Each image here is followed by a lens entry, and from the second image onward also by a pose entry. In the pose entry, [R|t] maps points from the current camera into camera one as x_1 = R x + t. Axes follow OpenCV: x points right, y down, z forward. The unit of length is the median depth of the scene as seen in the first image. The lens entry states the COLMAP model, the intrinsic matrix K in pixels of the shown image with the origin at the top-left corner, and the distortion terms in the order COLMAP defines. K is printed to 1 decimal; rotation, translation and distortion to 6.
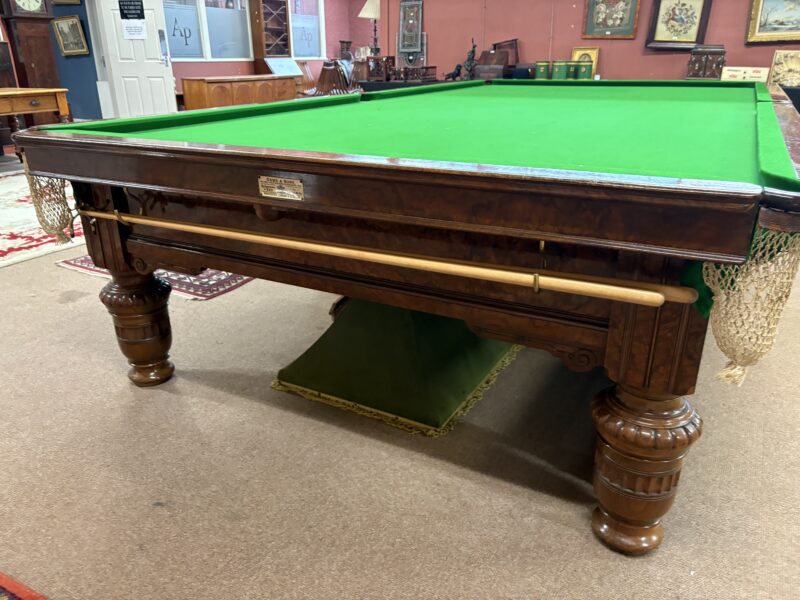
lens RADIAL K [[612.7, 0, 400.0], [0, 612.7, 300.0], [0, 0, 1]] dist [0.006894, -0.011031]
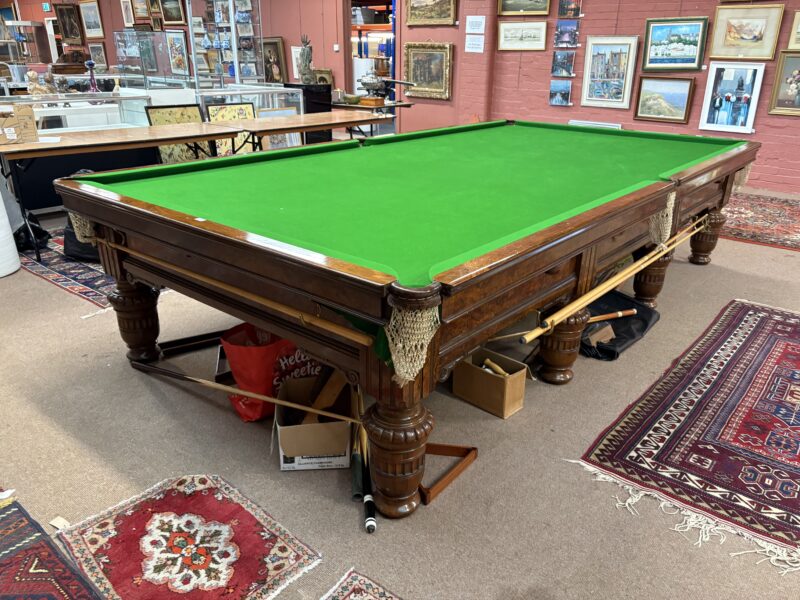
lens RADIAL K [[612.7, 0, 400.0], [0, 612.7, 300.0], [0, 0, 1]] dist [0.006894, -0.011031]
pose [[-0.981218, -0.078745, 0.176100, 0.078288], [0.065471, 0.722760, 0.687991, -0.470983], [-0.181454, 0.686598, -0.704029, 1.012198]]
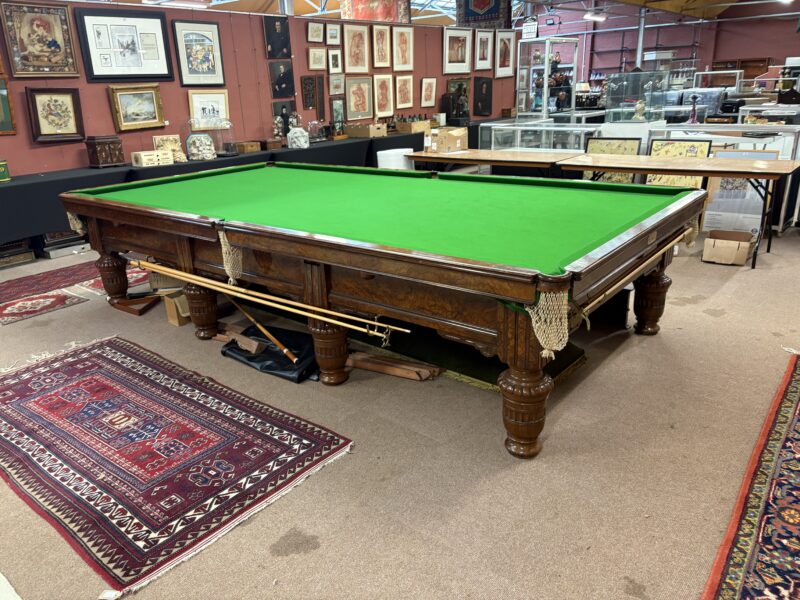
lens RADIAL K [[612.7, 0, 400.0], [0, 612.7, 300.0], [0, 0, 1]] dist [0.006894, -0.011031]
pose [[0.172676, -0.324137, 0.930117, -0.547741], [0.403308, 0.884781, 0.233464, -0.190974], [-0.898624, 0.334810, 0.283507, 0.289861]]
